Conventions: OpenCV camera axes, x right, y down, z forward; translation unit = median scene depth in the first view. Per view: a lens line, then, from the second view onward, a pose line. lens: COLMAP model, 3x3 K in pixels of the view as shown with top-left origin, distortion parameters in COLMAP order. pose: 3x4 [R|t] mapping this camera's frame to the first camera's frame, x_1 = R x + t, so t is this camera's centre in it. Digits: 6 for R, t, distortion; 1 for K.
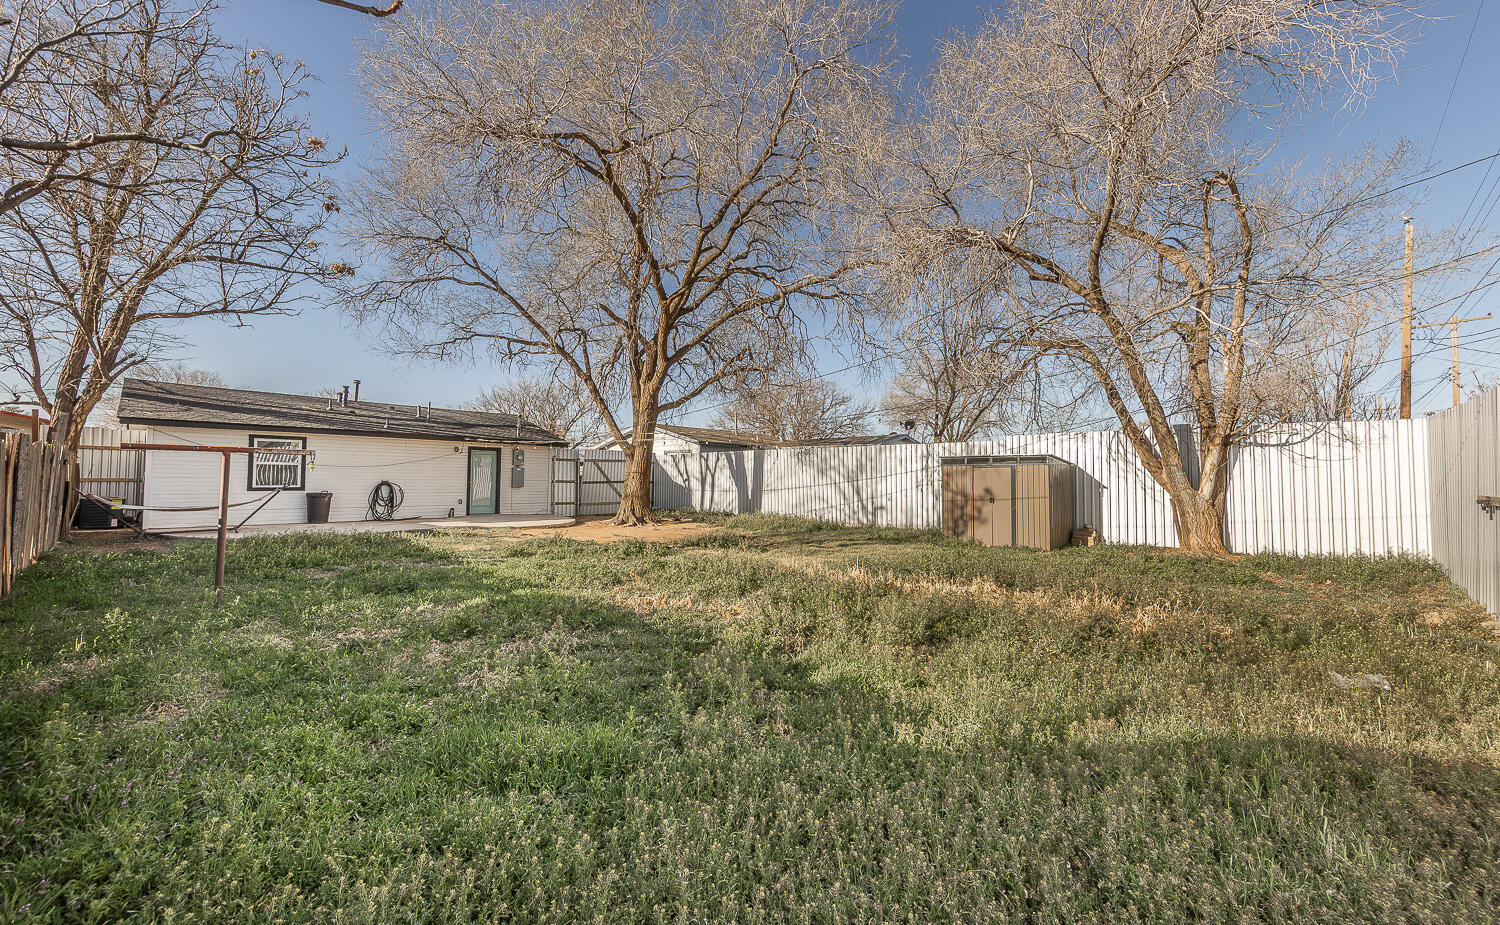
lens RADIAL K [[499.7, 0, 755.3], [0, 499.7, 461.3], [0, 0, 1]] dist [-0.000729, -0.000062]
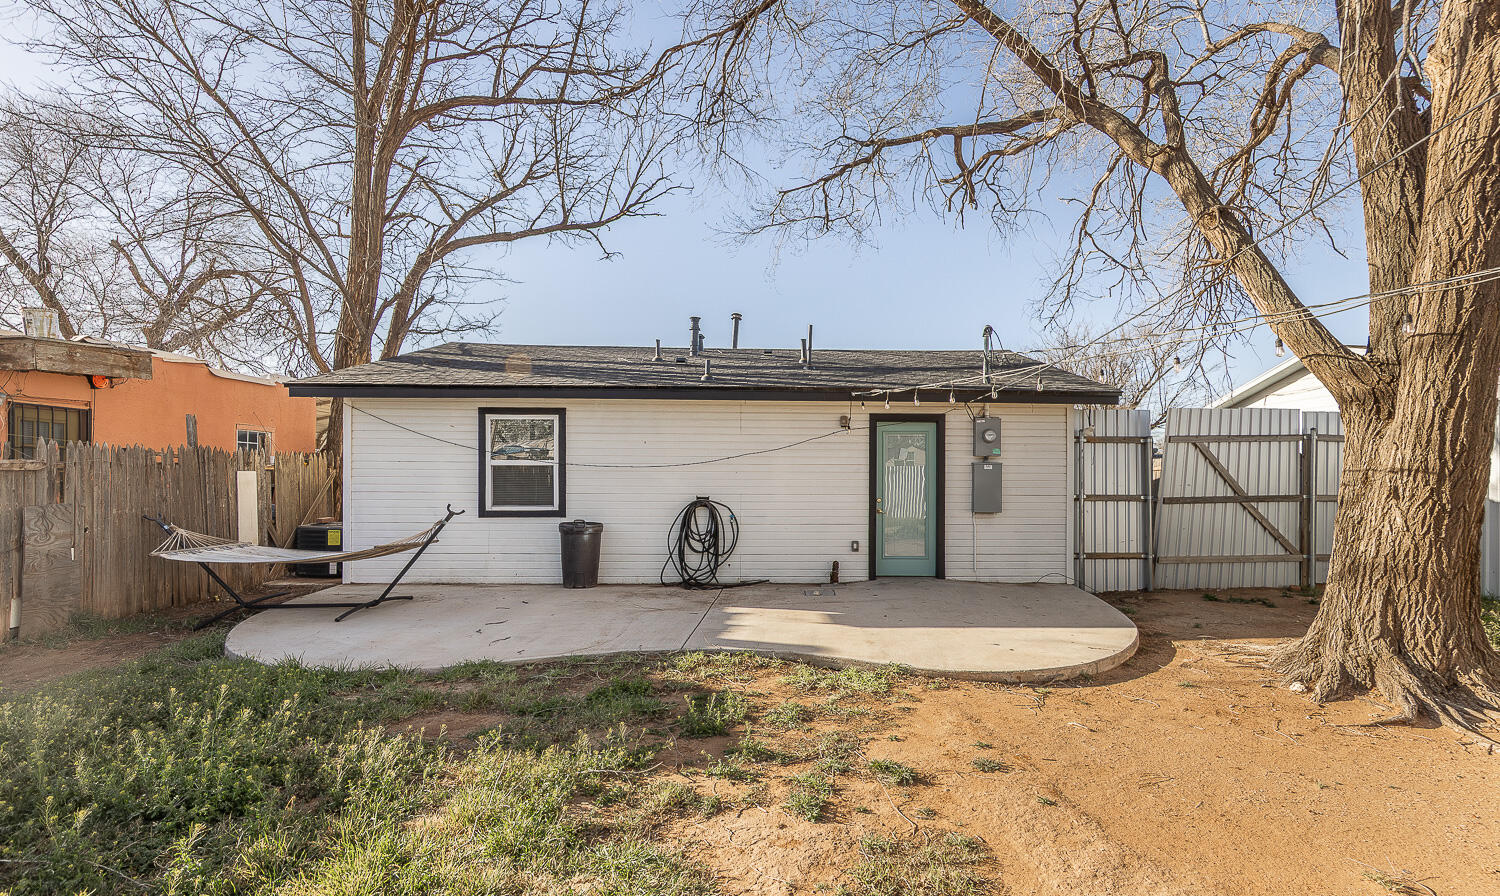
lens RADIAL K [[726.9, 0, 813.9], [0, 726.9, 481.7], [0, 0, 1]] dist [0.001924, 0.000058]
pose [[0.710512, -0.005457, -0.703664, -0.196519], [0.028441, 0.999376, 0.020967, 0.013522], [0.703110, -0.034911, 0.710224, 0.571833]]
